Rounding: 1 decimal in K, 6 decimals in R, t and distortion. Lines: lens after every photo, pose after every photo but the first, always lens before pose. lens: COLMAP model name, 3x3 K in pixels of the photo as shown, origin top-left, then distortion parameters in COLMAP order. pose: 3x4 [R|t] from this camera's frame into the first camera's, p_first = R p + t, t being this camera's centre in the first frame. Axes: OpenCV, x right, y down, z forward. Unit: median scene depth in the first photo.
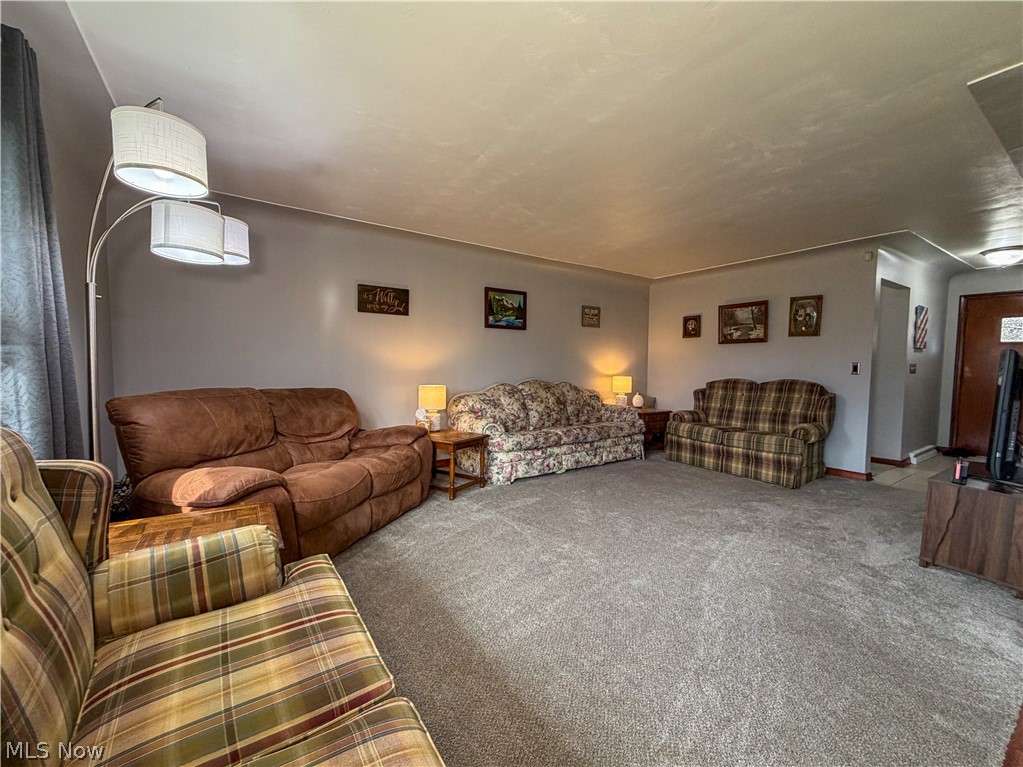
lens RADIAL K [[412.6, 0, 502.9], [0, 412.6, 391.3], [0, 0, 1]] dist [0.000065, 0.000192]
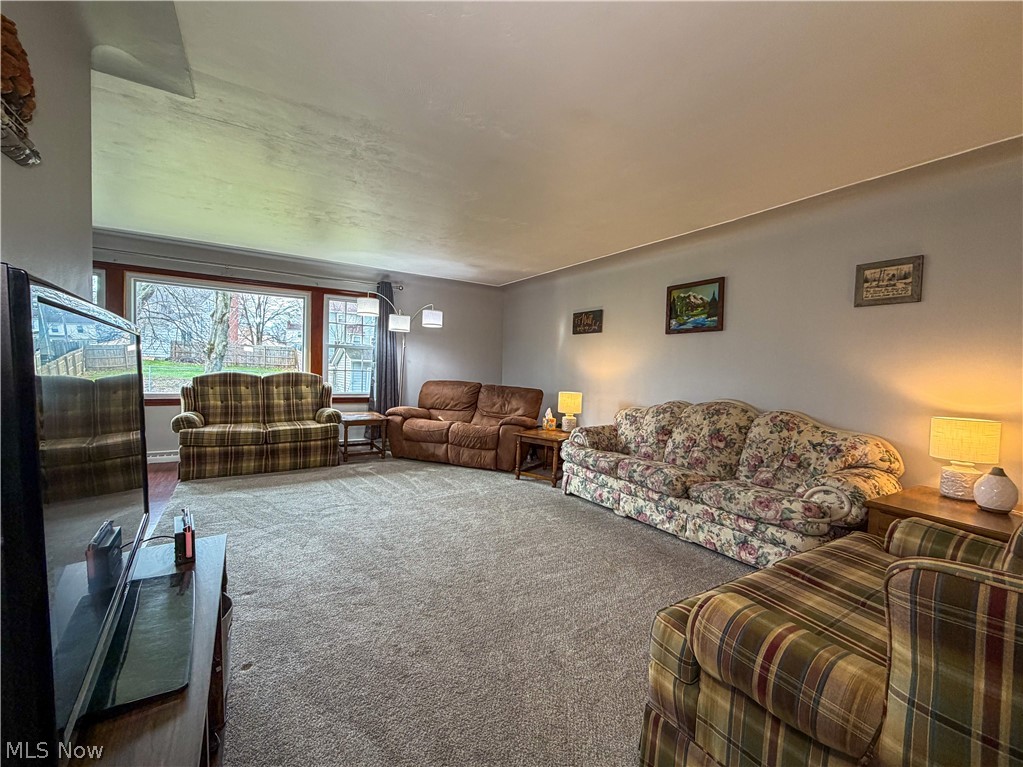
lens RADIAL K [[412.6, 0, 507.3], [0, 412.6, 386.8], [0, 0, 1]] dist [0.000065, 0.000192]
pose [[-0.014597, 0.035613, -0.999259, 0.915255], [-0.093946, 0.994896, 0.036830, -0.052178], [0.995470, 0.094414, -0.011177, 0.773394]]
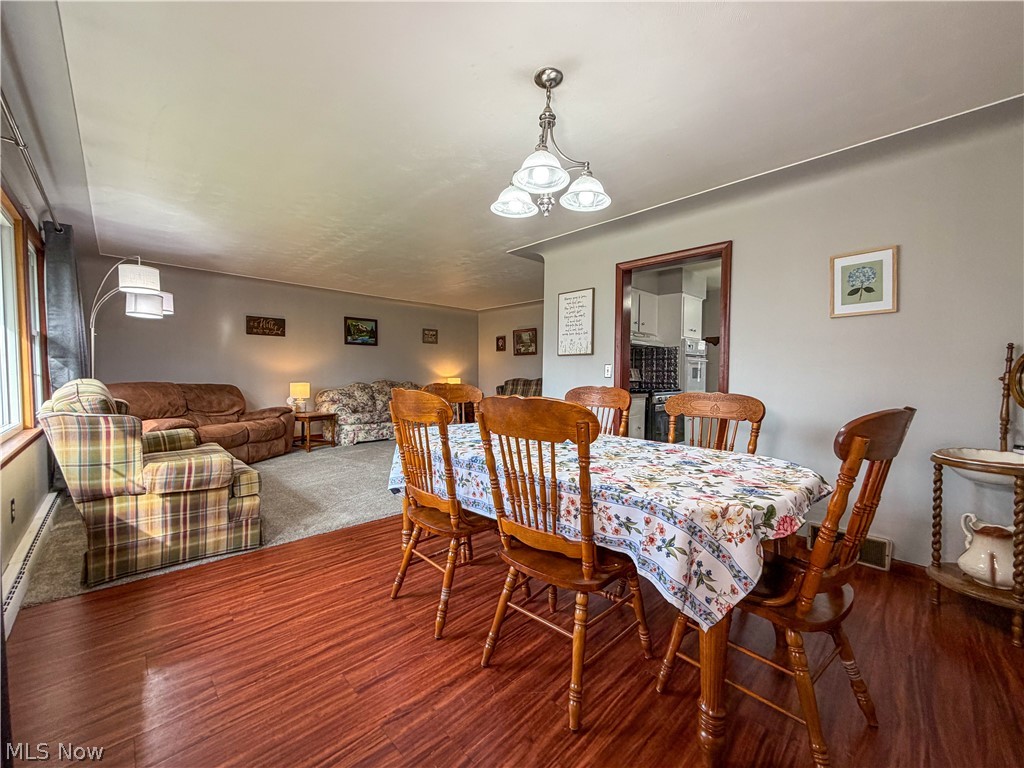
lens RADIAL K [[413.0, 0, 509.5], [0, 413.0, 390.7], [0, 0, 1]] dist [0.000065, 0.000192]
pose [[0.983179, -0.013748, 0.182128, 0.290793], [0.017979, 0.999605, -0.021598, 0.057212], [-0.181760, 0.024509, 0.983038, -0.598657]]
